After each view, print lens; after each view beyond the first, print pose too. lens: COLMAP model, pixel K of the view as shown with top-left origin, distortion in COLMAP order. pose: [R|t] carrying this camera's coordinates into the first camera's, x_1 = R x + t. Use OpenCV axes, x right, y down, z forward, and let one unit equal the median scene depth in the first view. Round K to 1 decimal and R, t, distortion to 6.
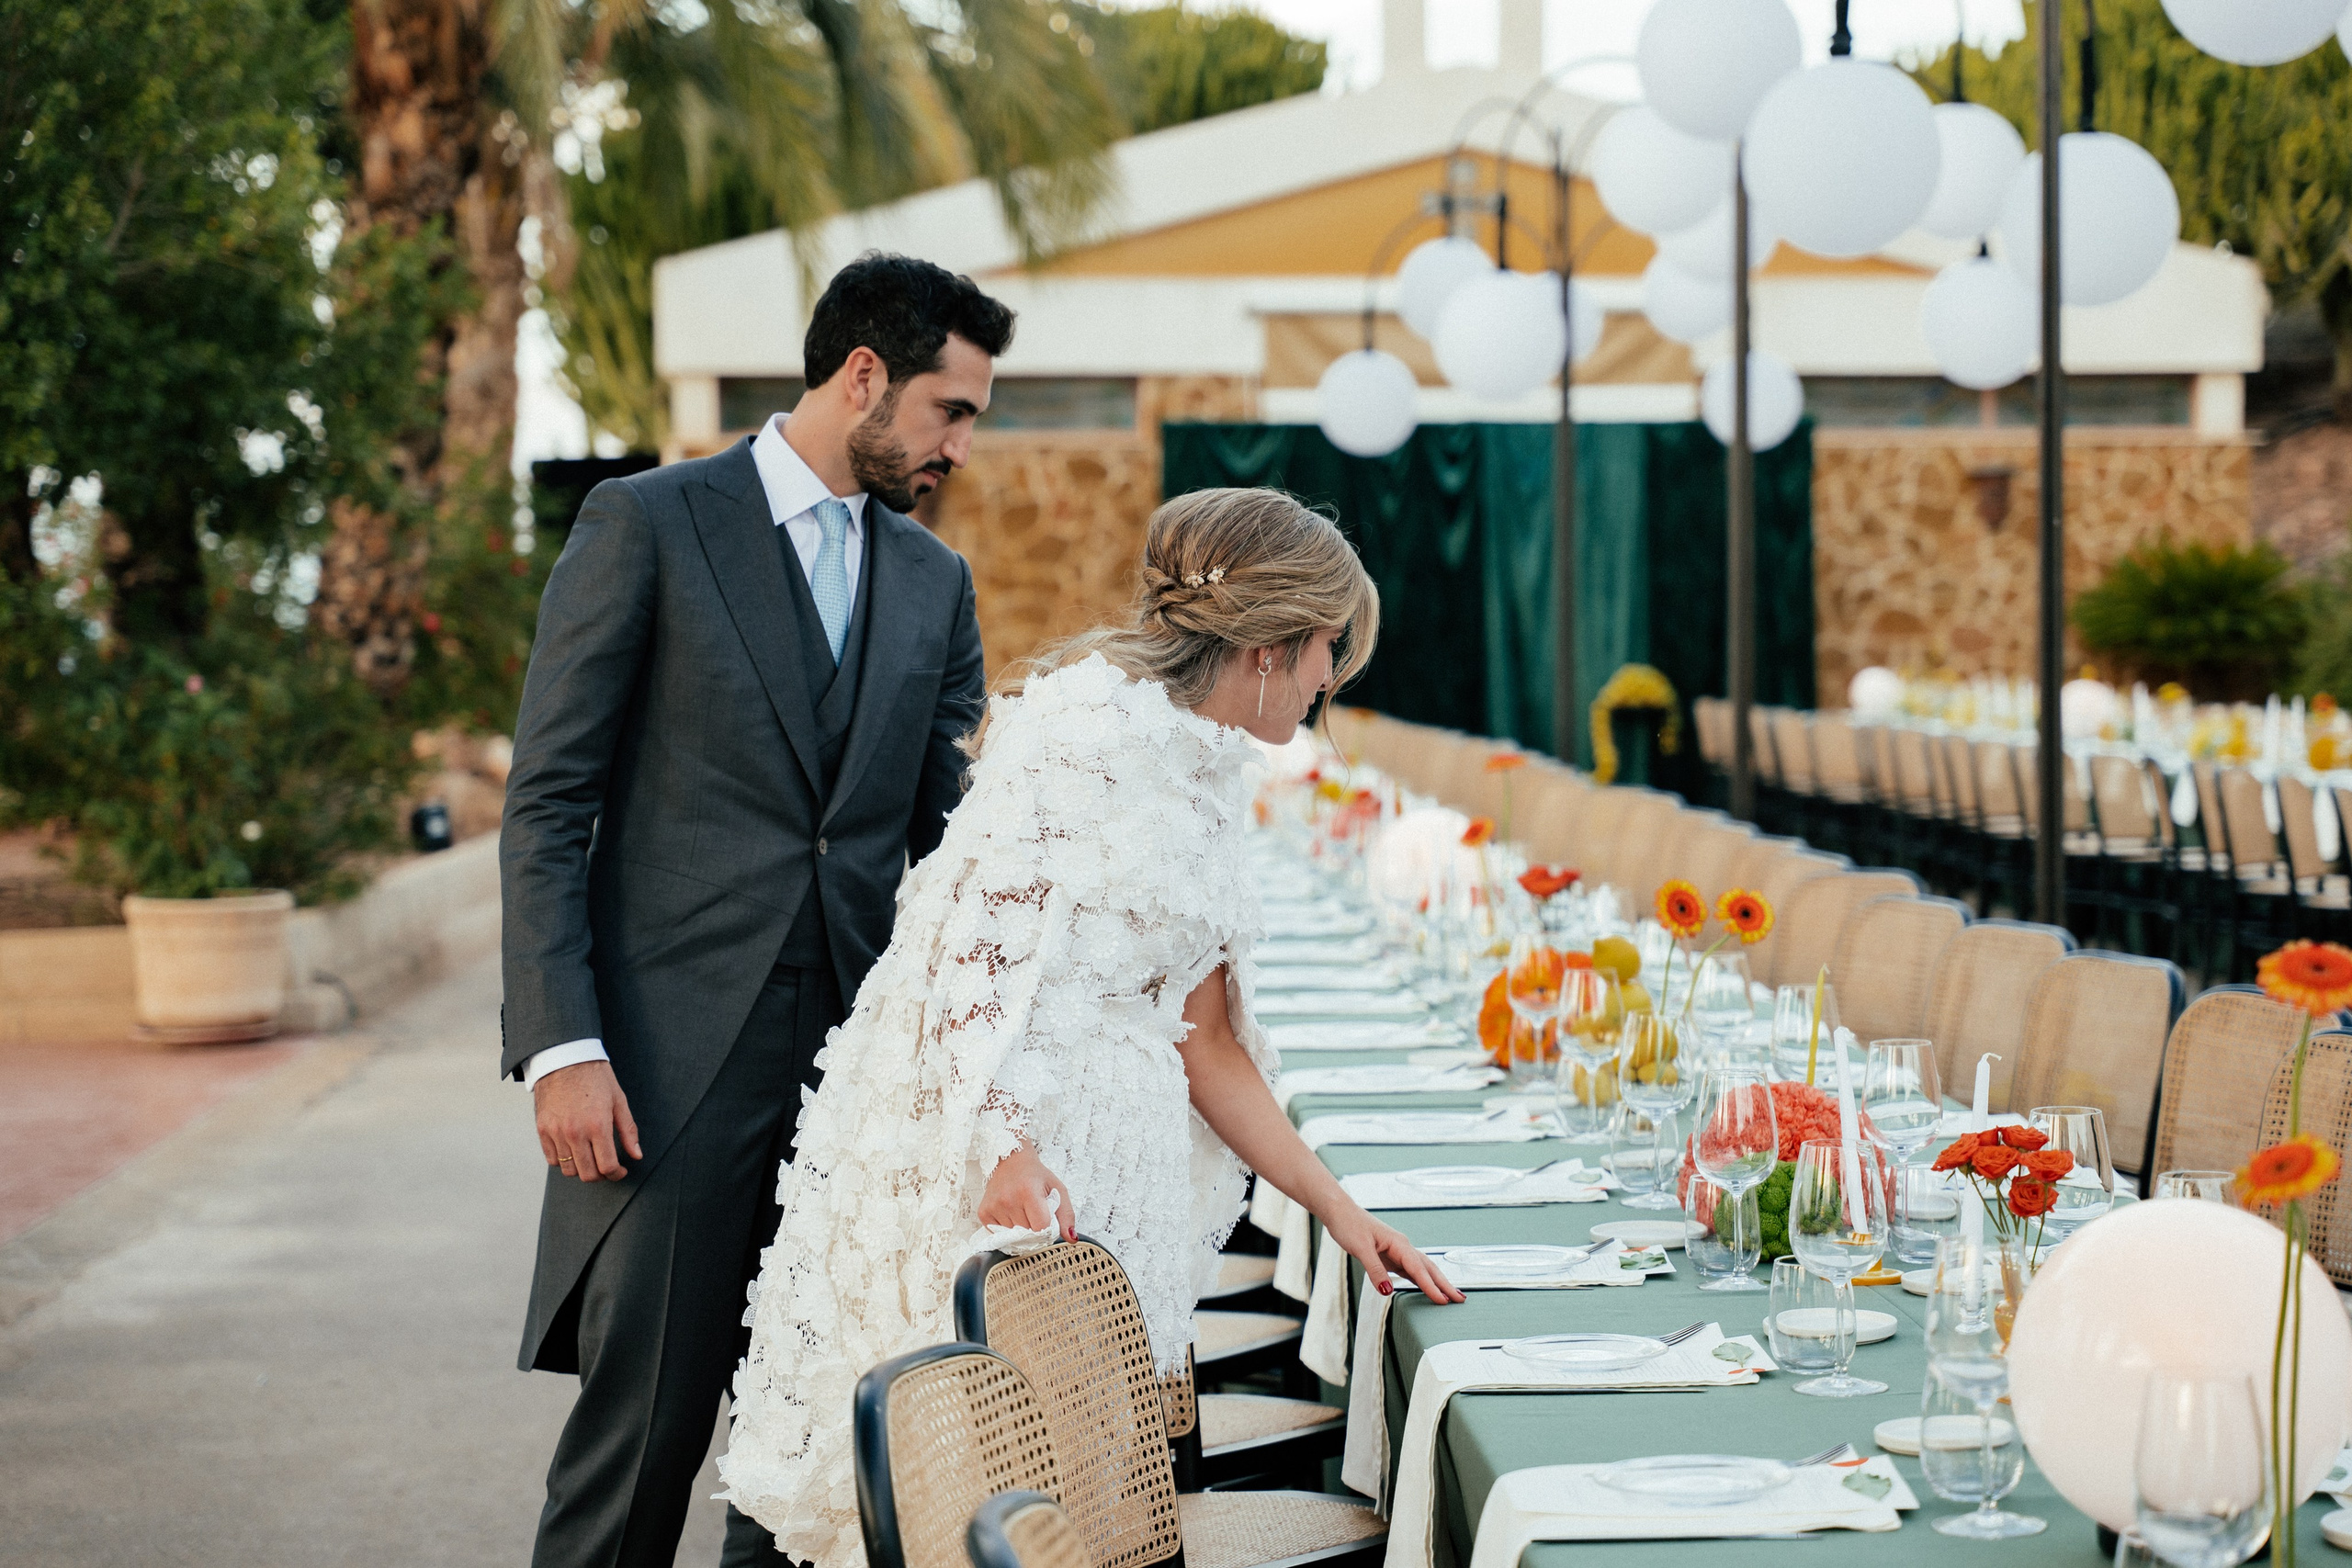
lens RADIAL K [[4730.5, 0, 1176.0], [0, 4730.5, 784.0], [0, 0, 1]] dist [0.016392, 0.007725]
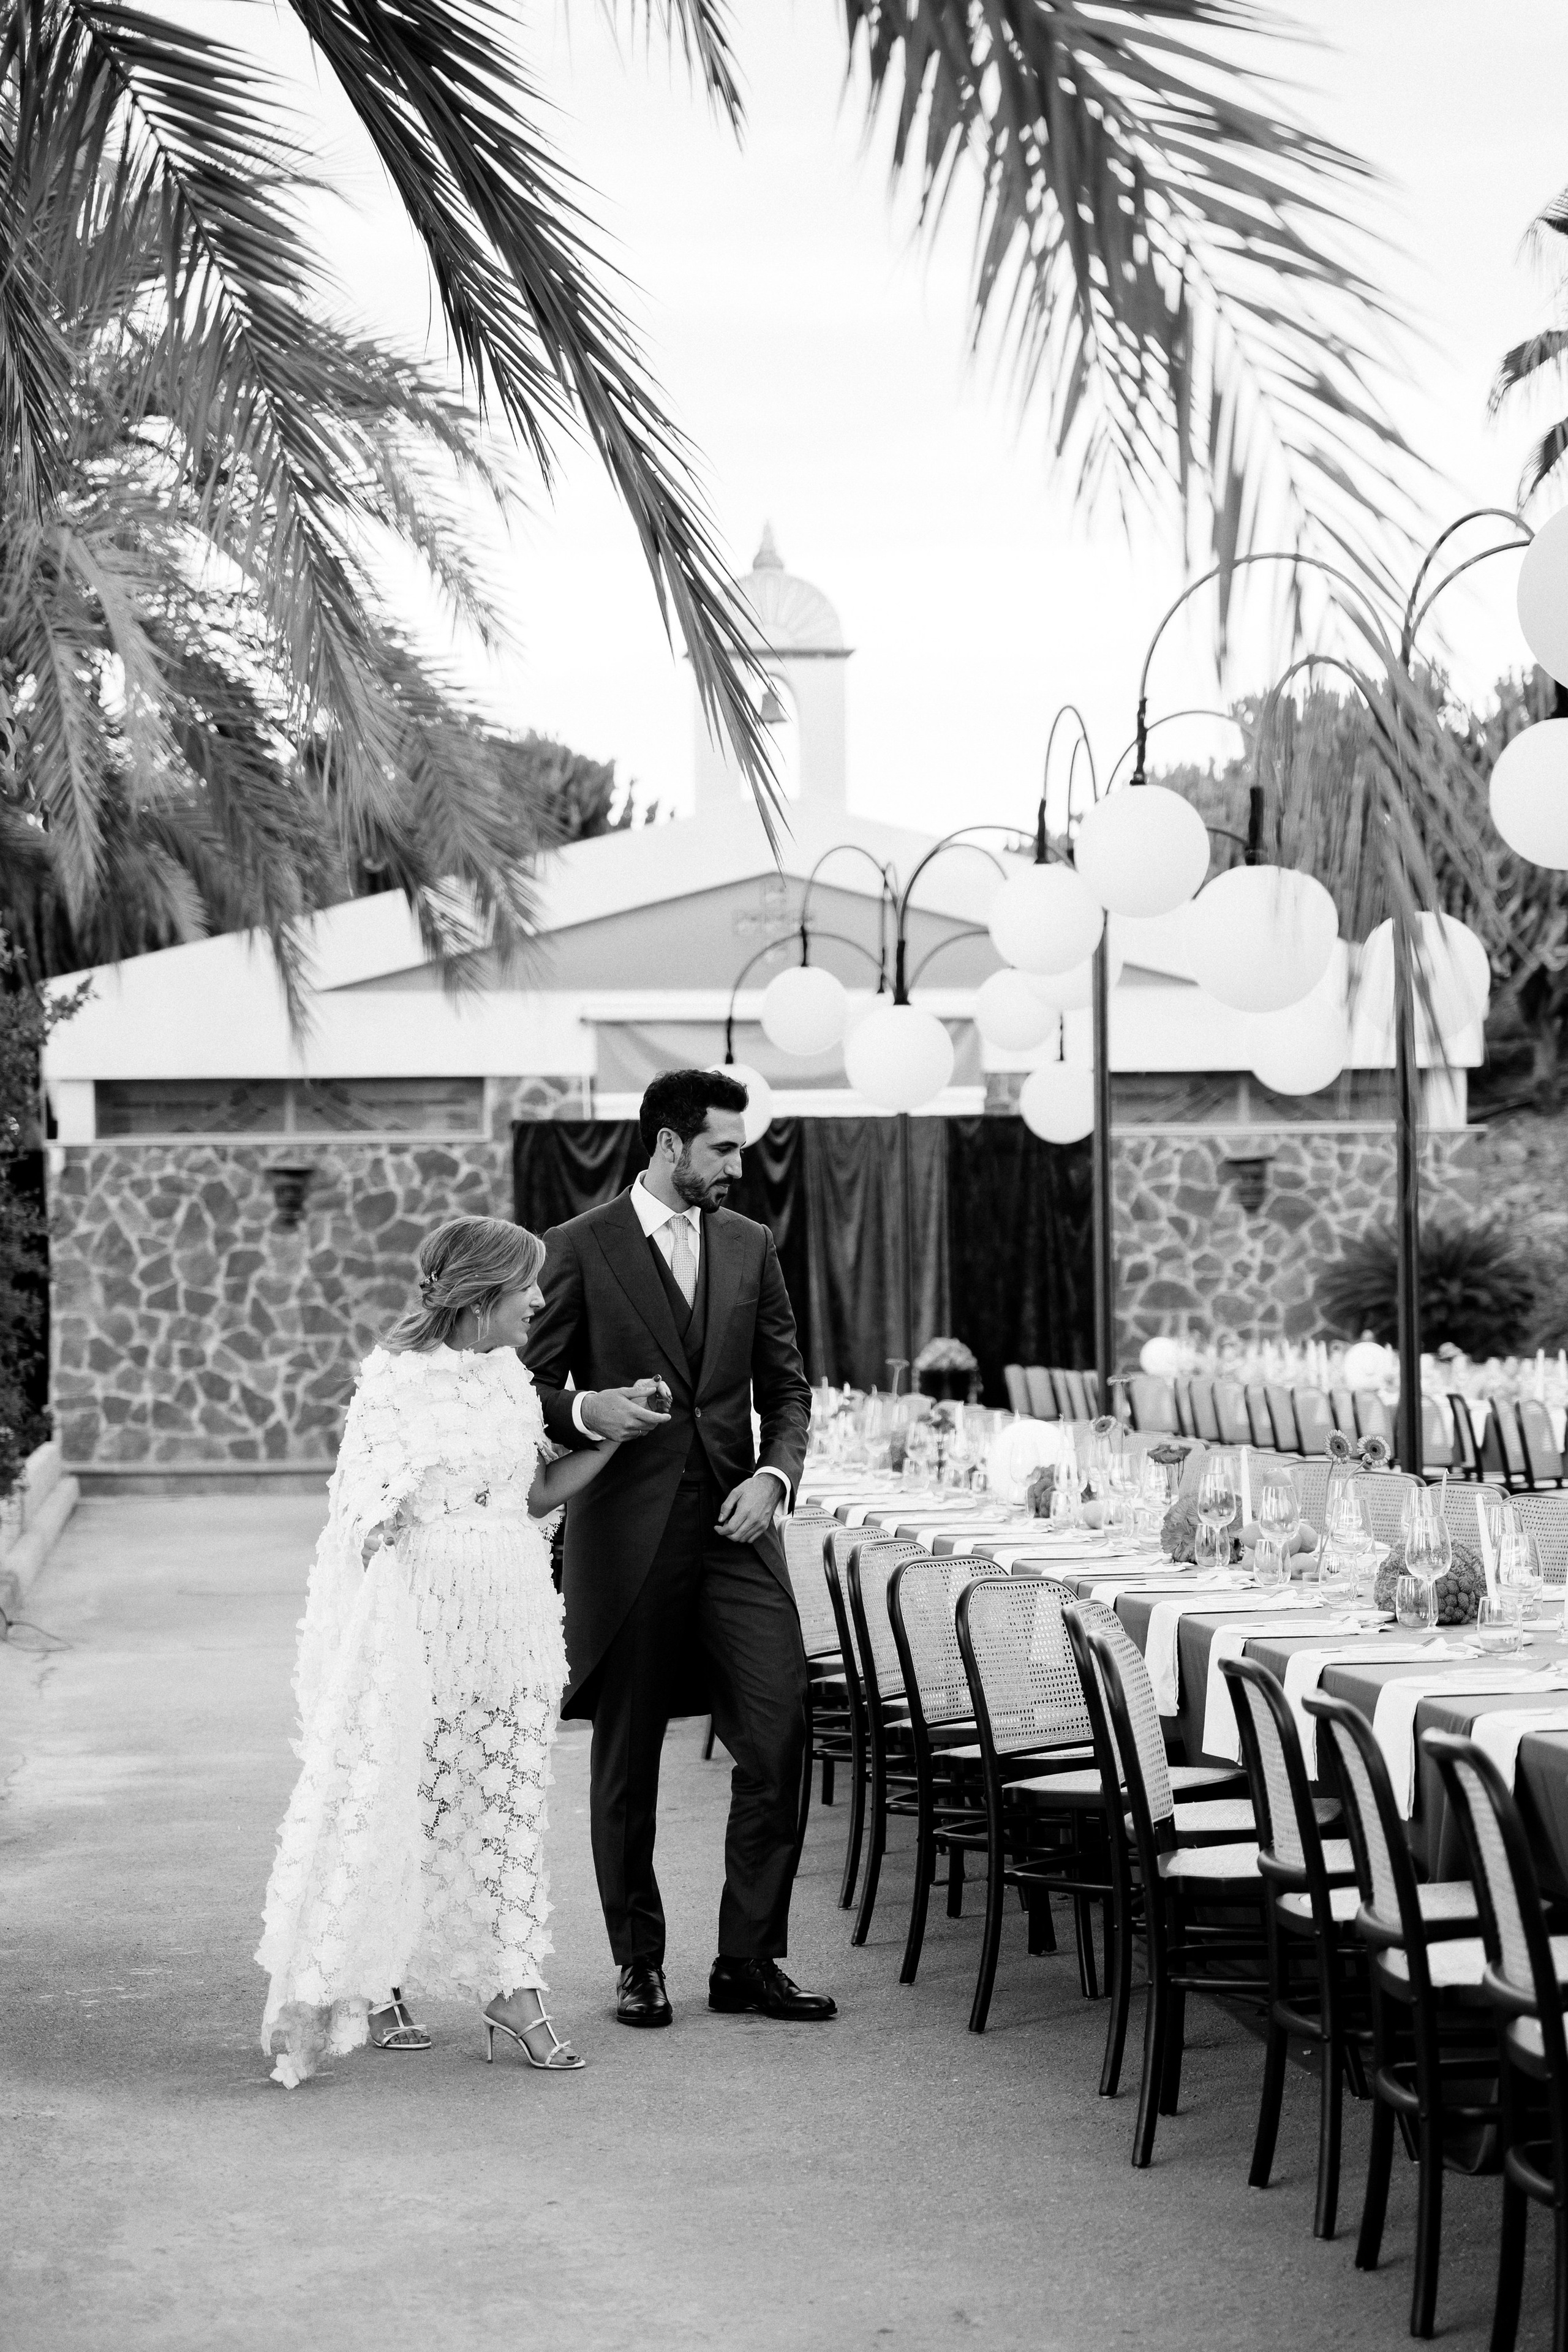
lens RADIAL K [[4731.0, 0, 911.8], [0, 4731.0, 1307.7], [0, 0, 1]] dist [0.016392, 0.007725]
pose [[0.993424, -0.012010, 0.113864, -0.034644], [0.015767, 0.999359, -0.032154, 0.003699], [-0.113405, 0.033738, 0.992976, -0.100667]]
